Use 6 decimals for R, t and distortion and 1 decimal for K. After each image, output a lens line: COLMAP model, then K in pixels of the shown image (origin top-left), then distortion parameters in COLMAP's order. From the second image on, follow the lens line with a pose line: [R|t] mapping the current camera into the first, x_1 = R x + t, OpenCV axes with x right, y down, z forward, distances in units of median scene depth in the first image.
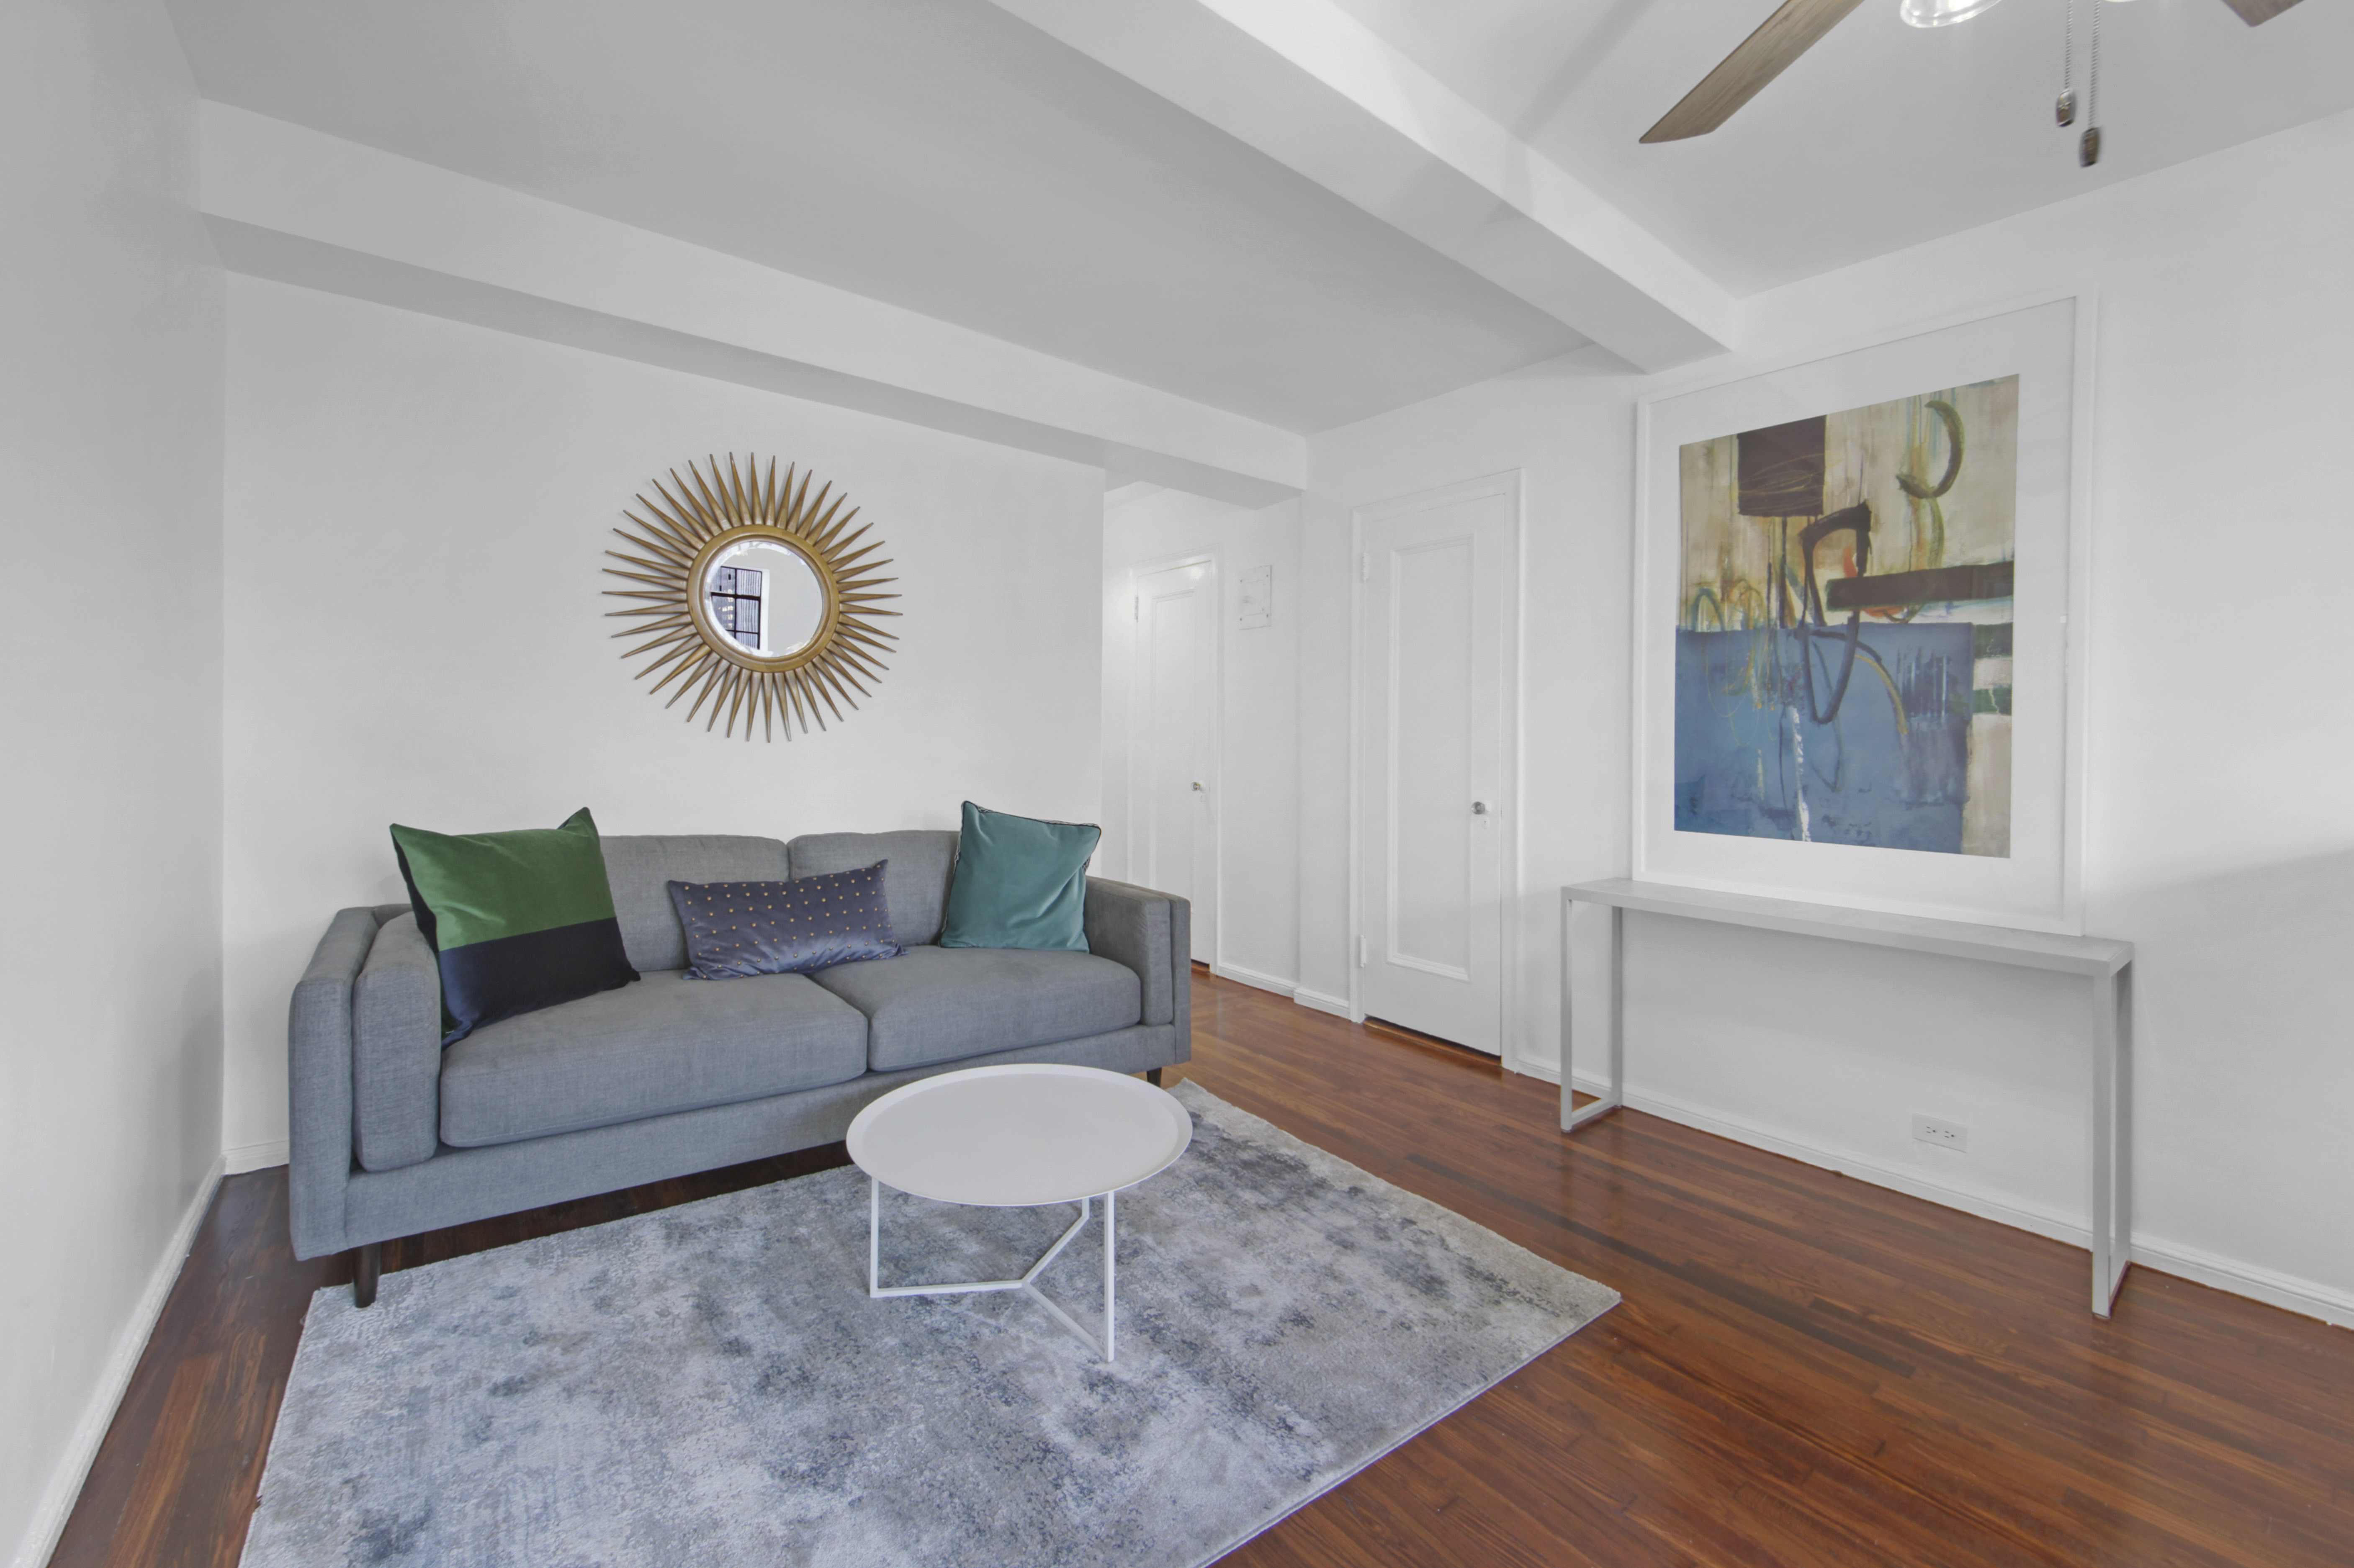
lens RADIAL K [[939.4, 0, 1182.9], [0, 939.4, 729.4], [0, 0, 1]] dist [-0.001819, -0.001400]
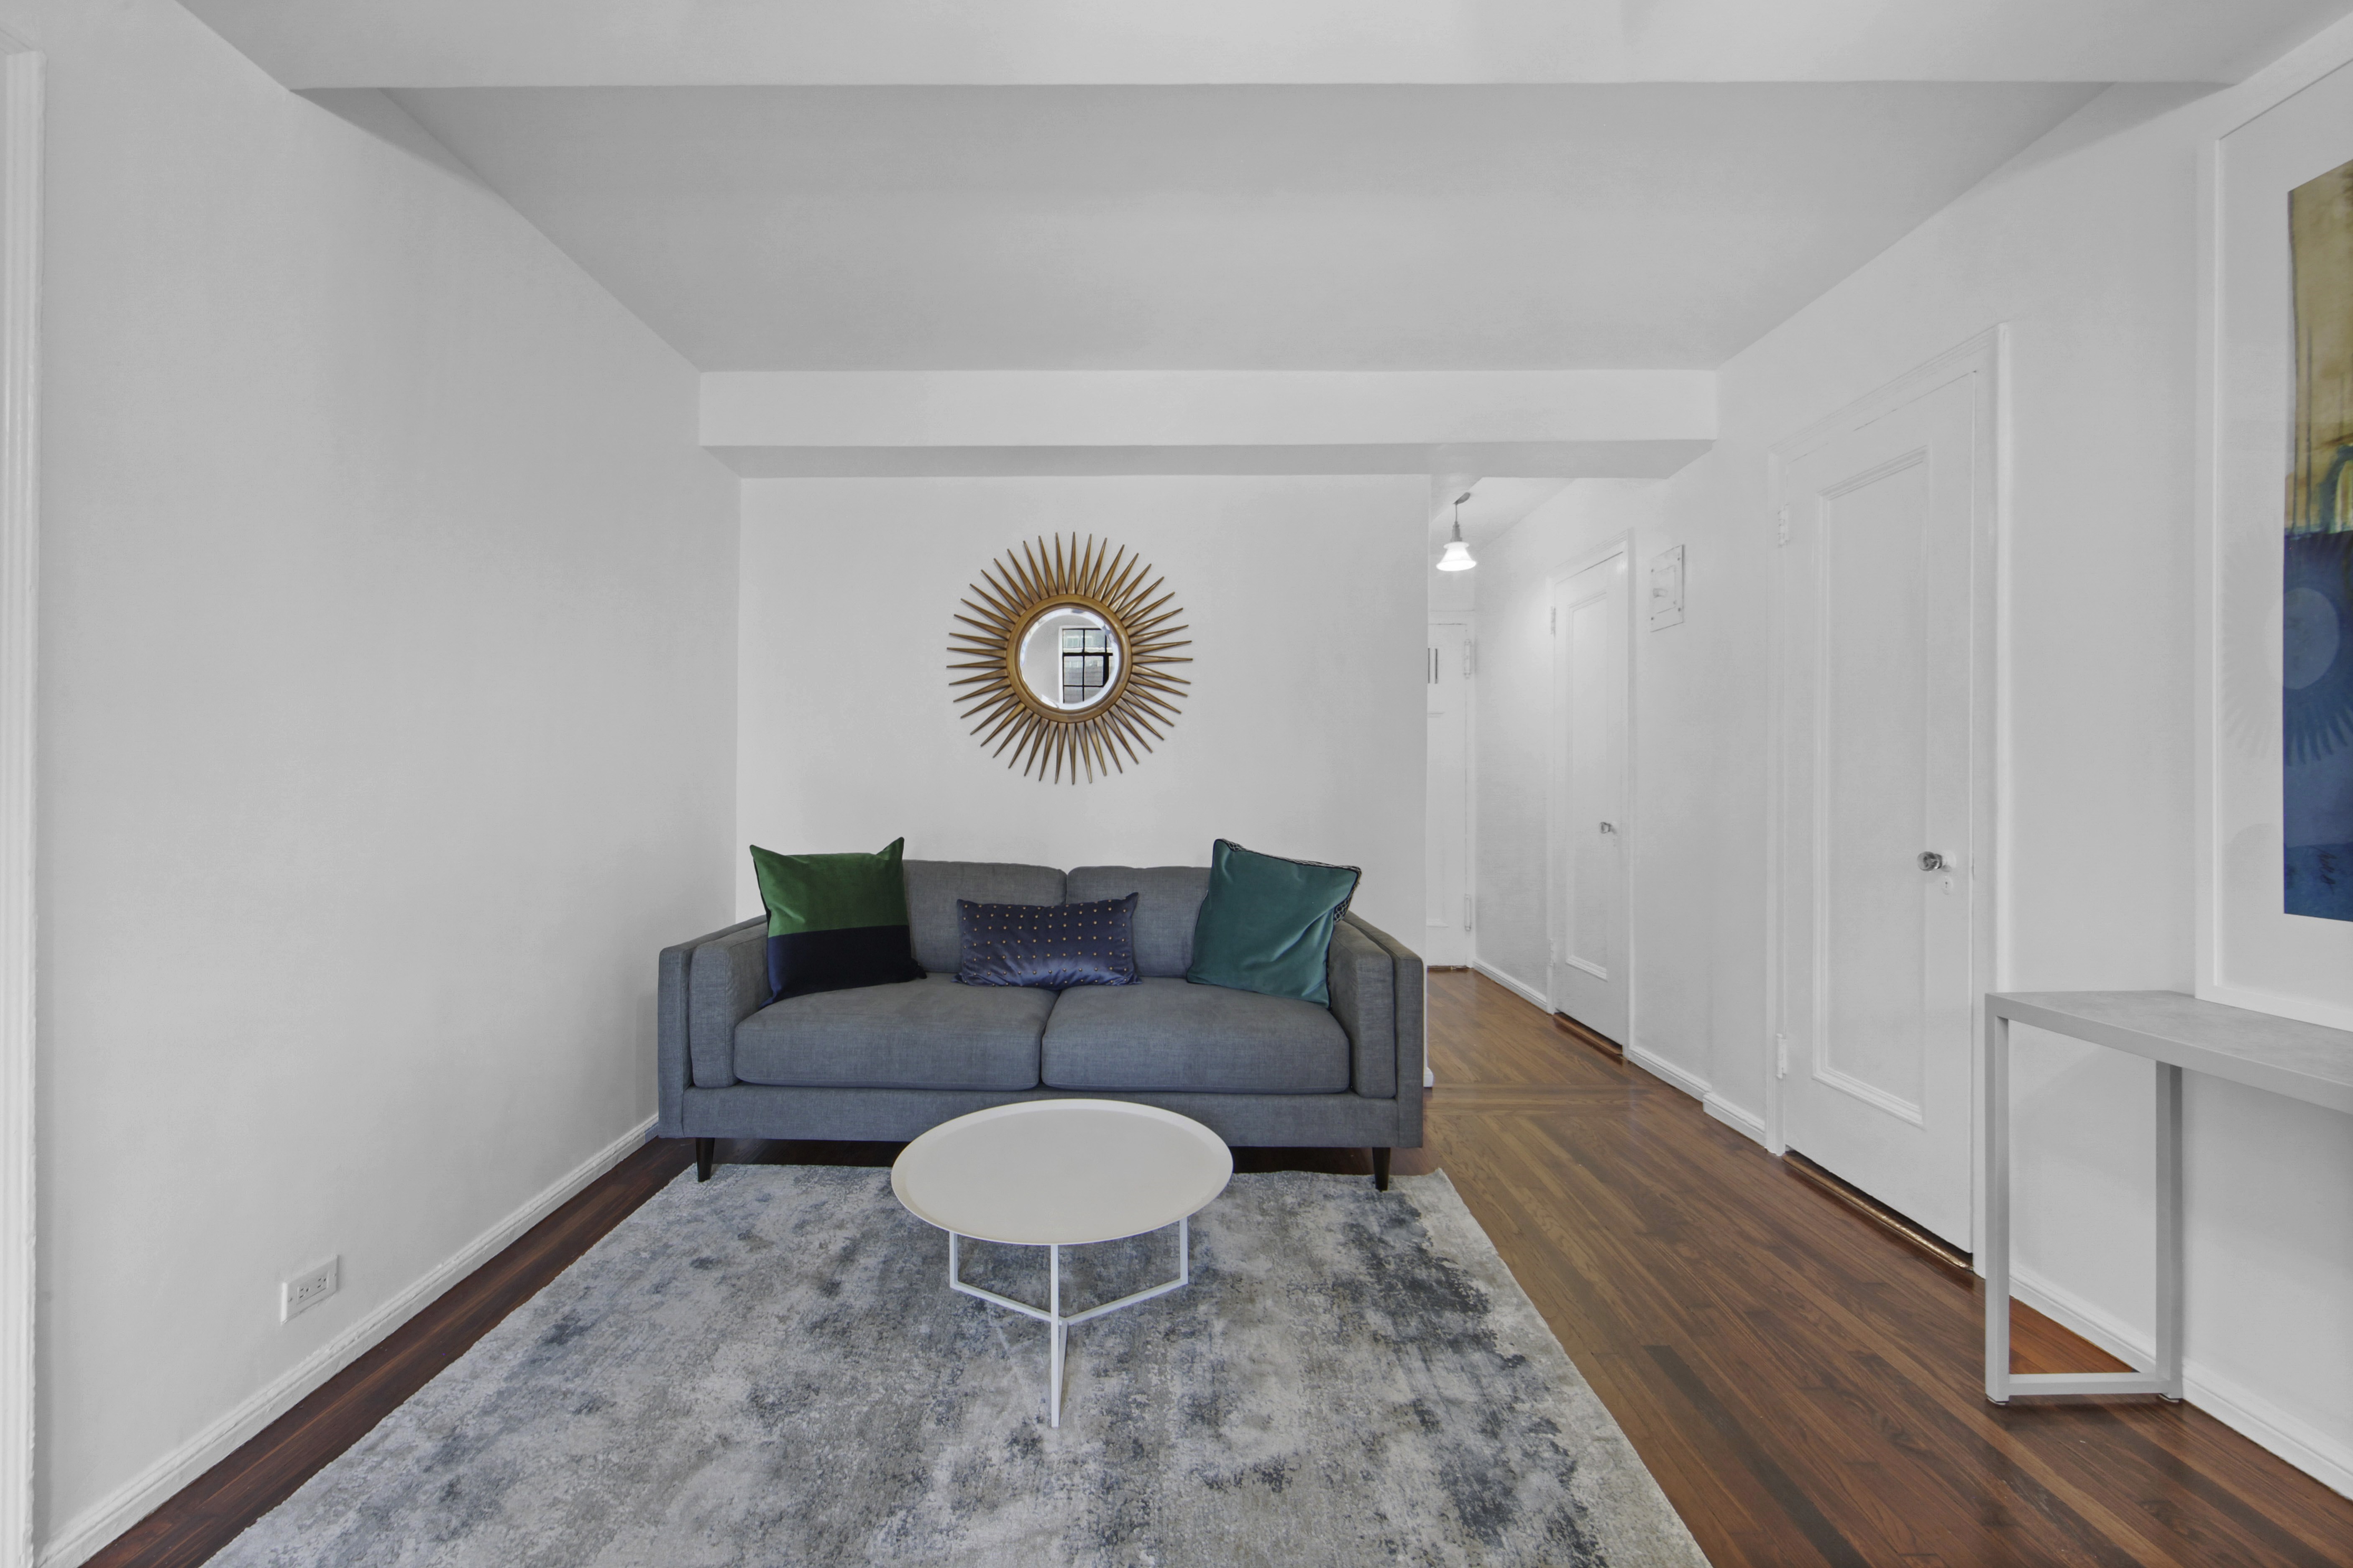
lens RADIAL K [[938.9, 0, 1192.1], [0, 938.9, 764.4], [0, 0, 1]] dist [-0.001819, -0.001400]
pose [[0.783977, -0.034820, -0.619813, 0.449470], [0.028968, 0.999390, -0.019504, 0.019918], [0.620114, -0.002664, 0.784507, 0.243336]]
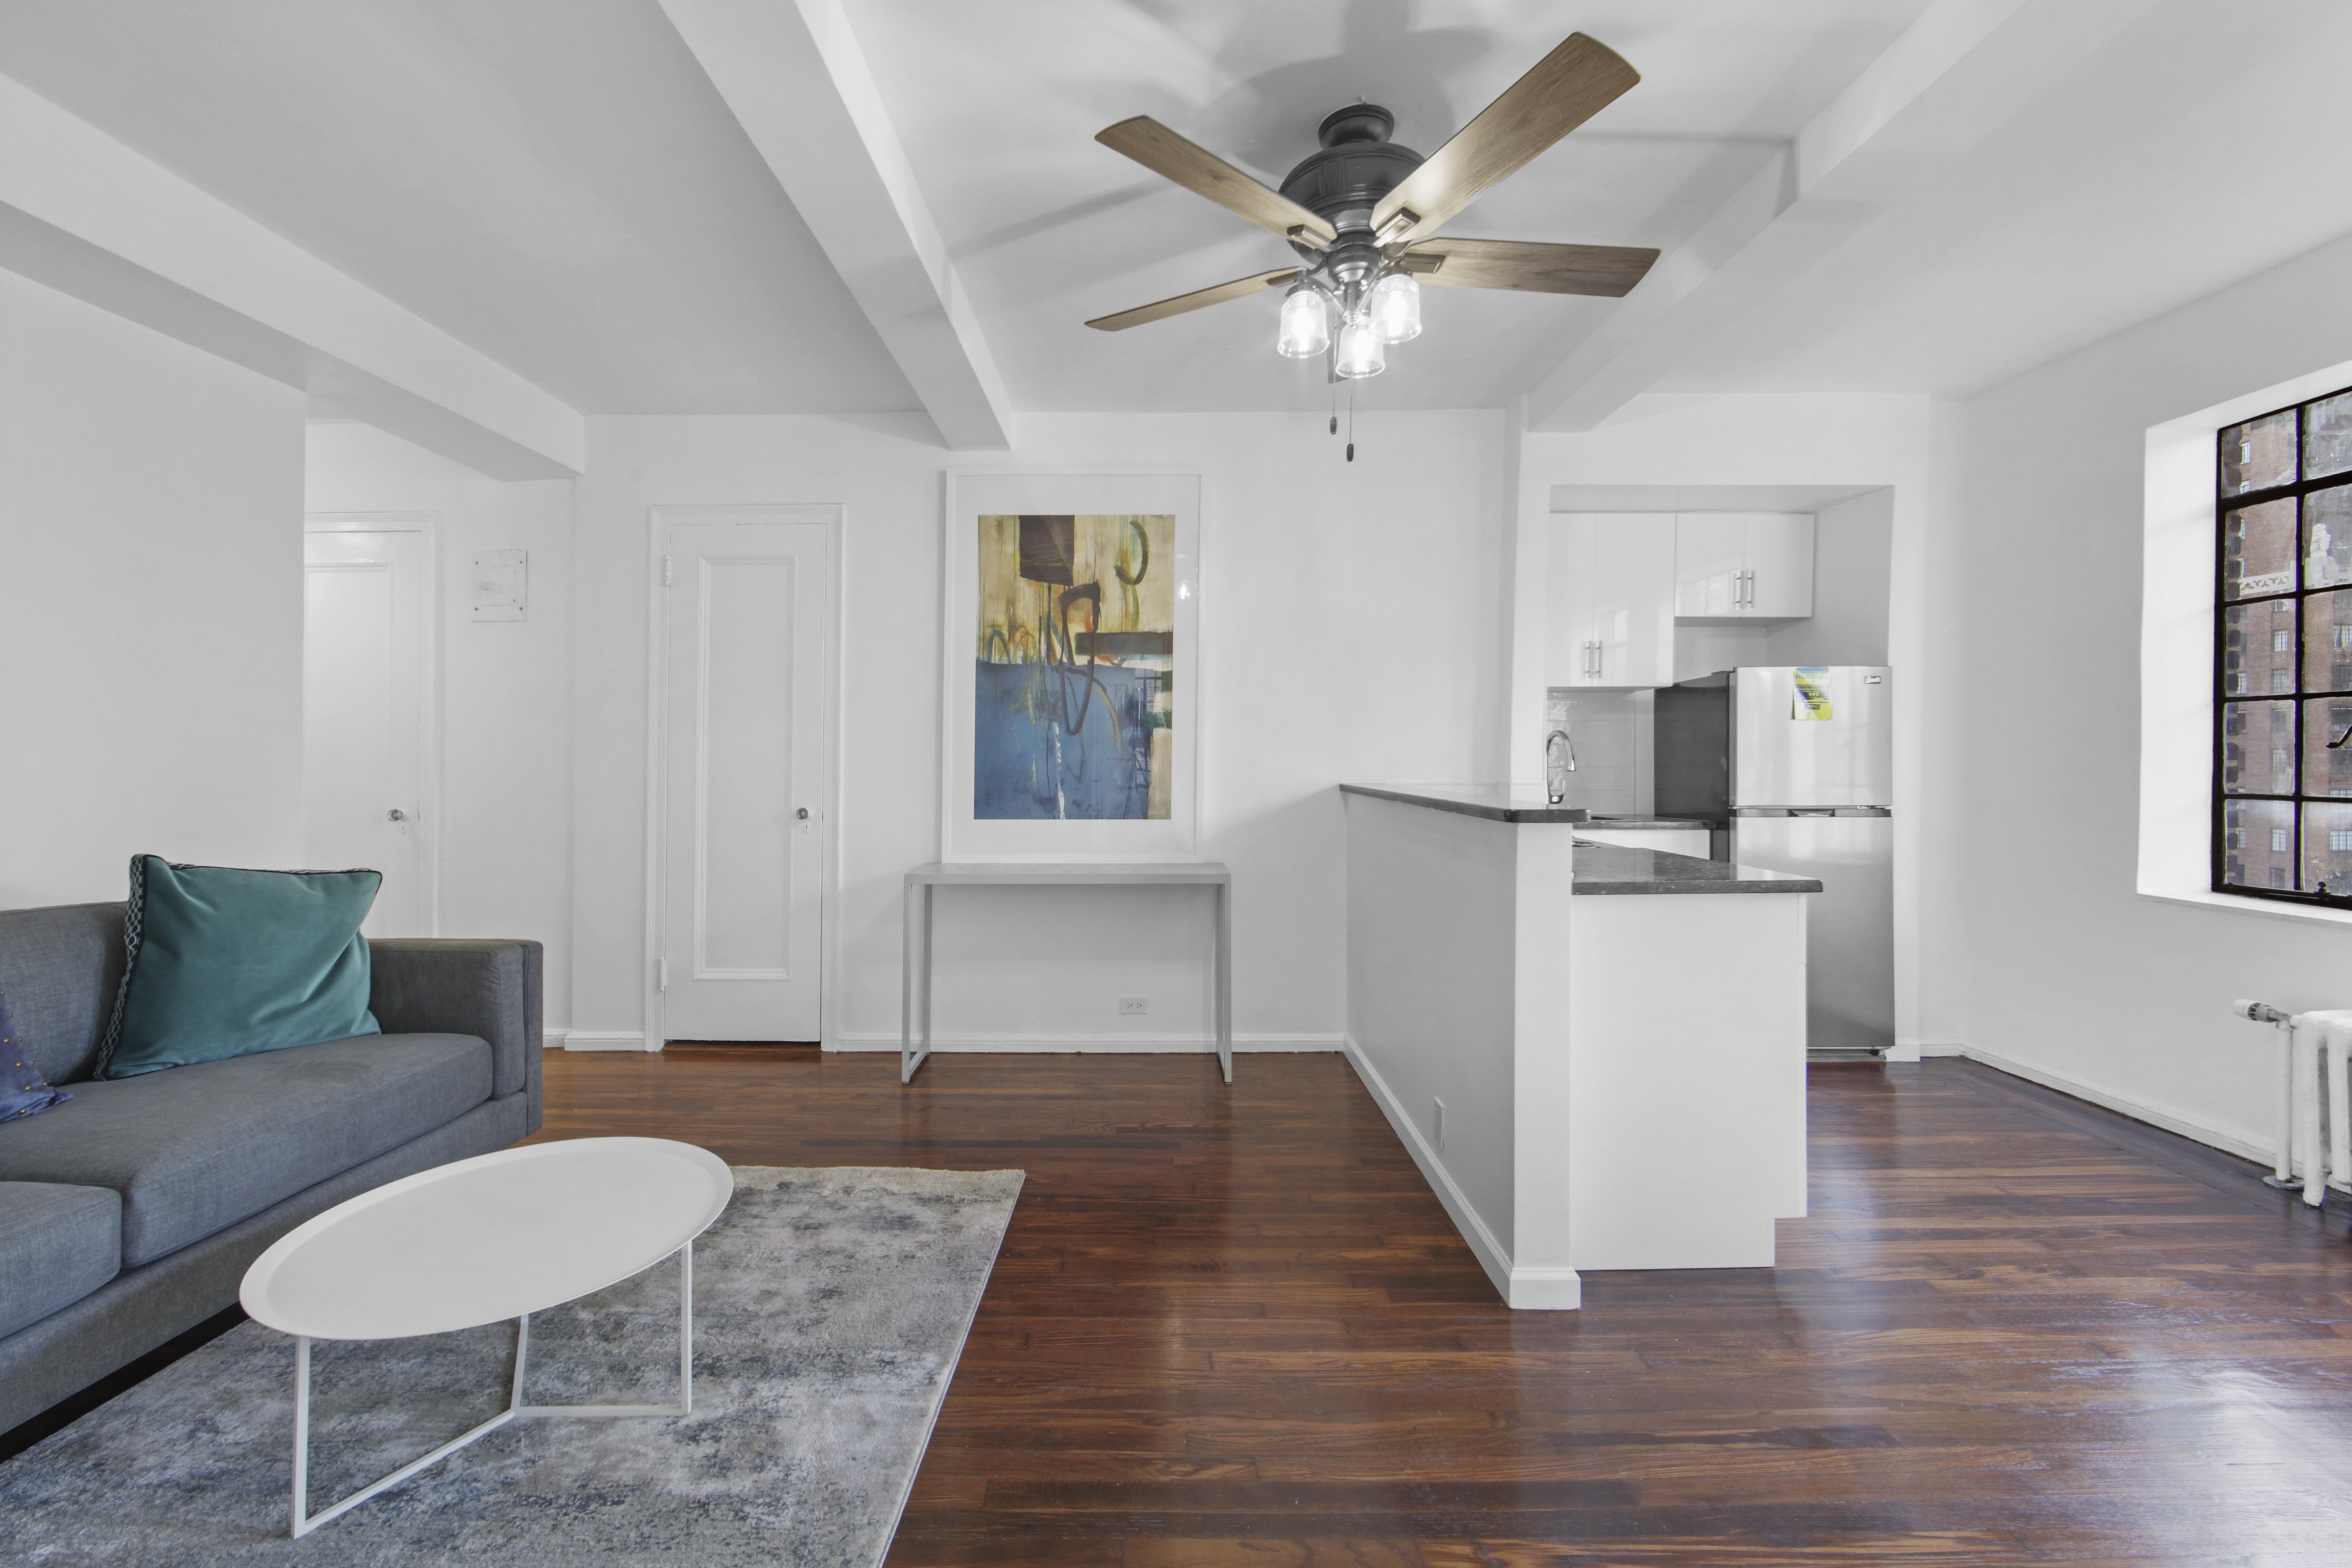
lens RADIAL K [[938.7, 0, 1153.9], [0, 938.7, 739.6], [0, 0, 1]] dist [-0.001819, -0.001400]
pose [[0.626213, -0.007707, 0.779614, -0.363675], [0.003543, 0.999969, 0.007039, -0.008965], [-0.779644, -0.001646, 0.626221, 0.028839]]
